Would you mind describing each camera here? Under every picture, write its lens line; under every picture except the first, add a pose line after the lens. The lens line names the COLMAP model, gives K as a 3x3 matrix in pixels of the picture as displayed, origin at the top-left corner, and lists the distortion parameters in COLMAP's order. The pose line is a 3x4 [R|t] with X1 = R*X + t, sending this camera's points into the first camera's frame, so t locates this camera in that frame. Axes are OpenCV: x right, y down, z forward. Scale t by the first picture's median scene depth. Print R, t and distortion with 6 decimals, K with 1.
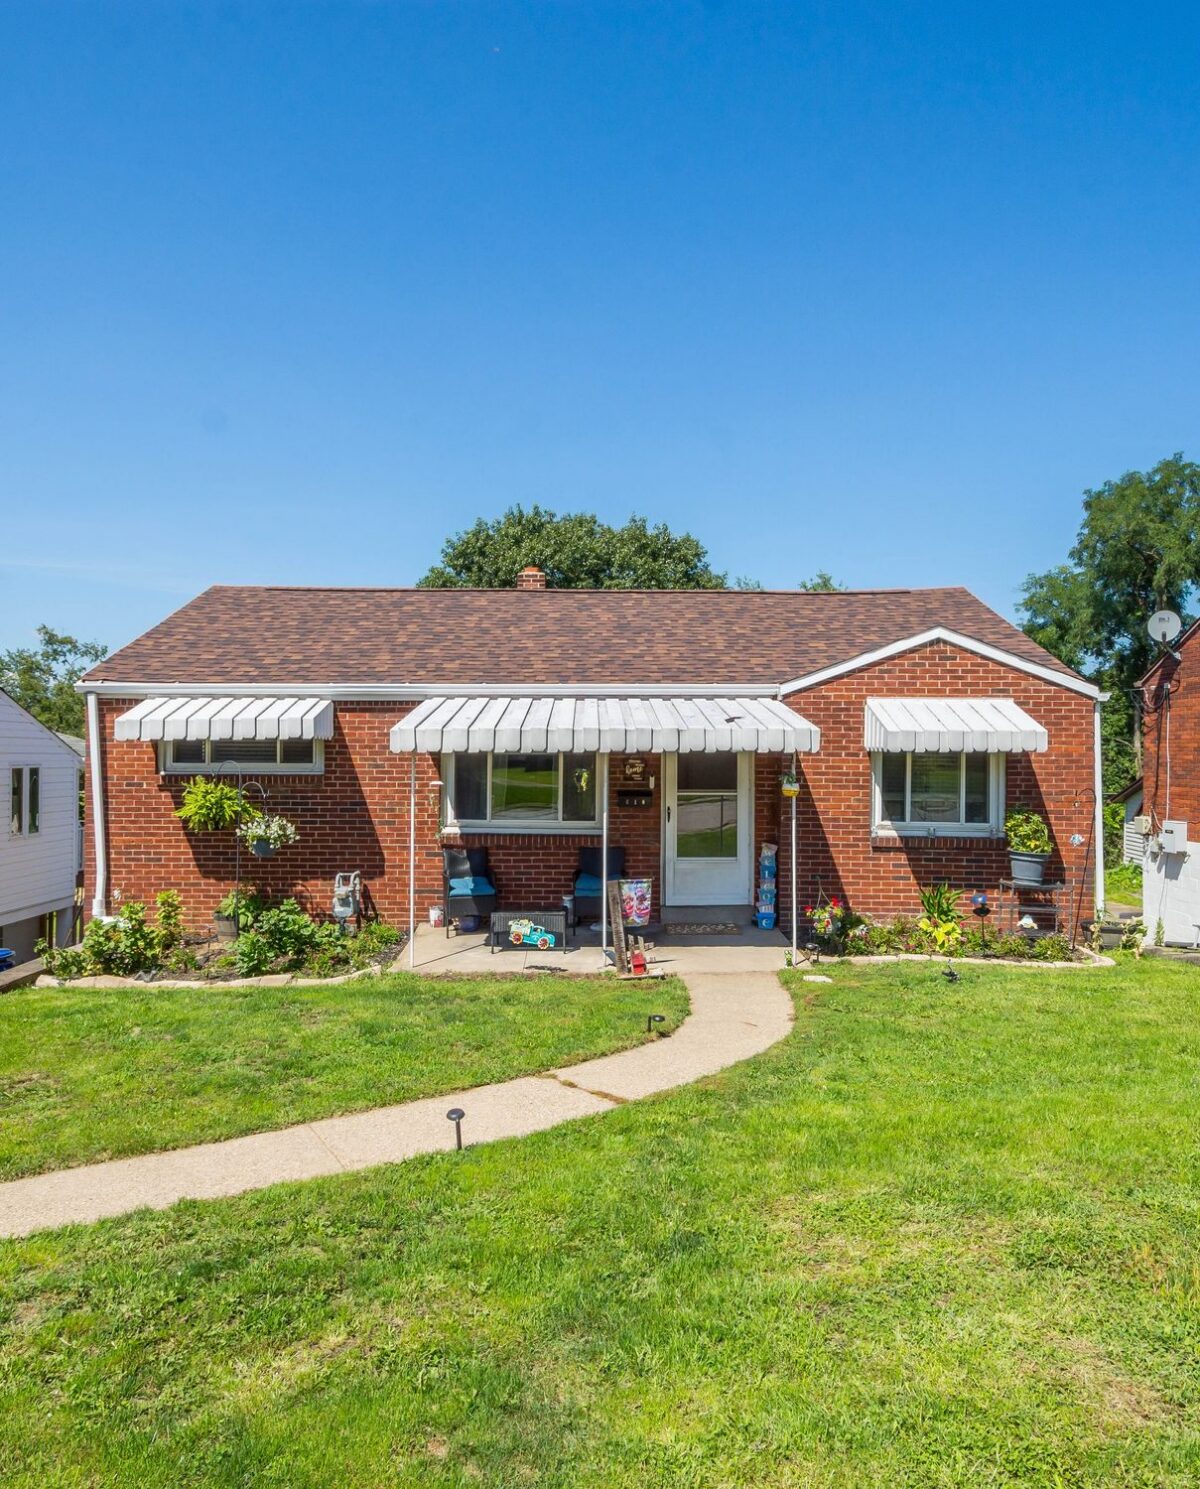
lens RADIAL K [[1017.6, 0, 600.0], [0, 1017.6, 744.5], [0, 0, 1]] dist [0.006921, 0.002770]
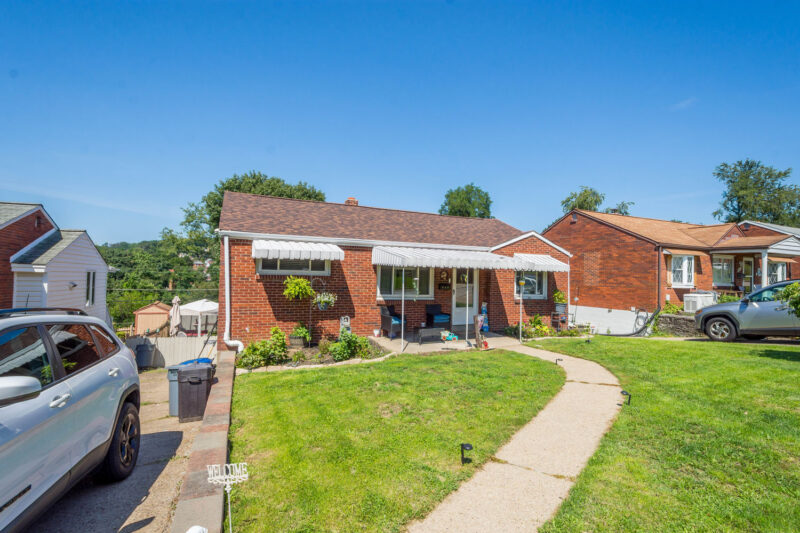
lens RADIAL K [[371.6, 0, 400.0], [0, 371.6, 266.5], [0, 0, 1]] dist [0.001388, 0.000092]
pose [[0.905687, 0.026773, 0.423101, -0.497687], [-0.020950, 0.999611, -0.018407, 0.020658], [-0.423429, 0.007807, 0.905896, 0.143439]]
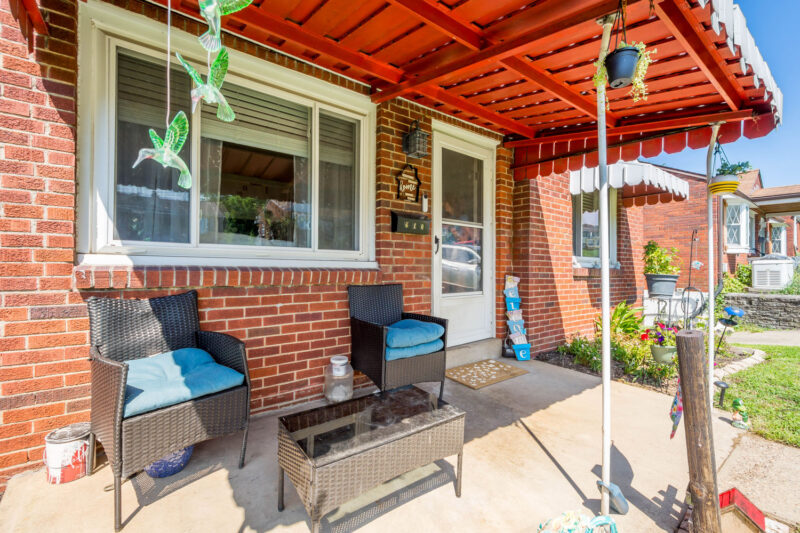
lens RADIAL K [[345.8, 0, 400.0], [0, 345.8, 266.5], [0, 0, 1]] dist [0.002864, 0.000137]
pose [[0.787724, 0.002095, 0.616025, -0.139216], [-0.003597, 0.999993, 0.001199, 0.087211], [-0.616018, -0.003160, 0.787726, 0.788600]]
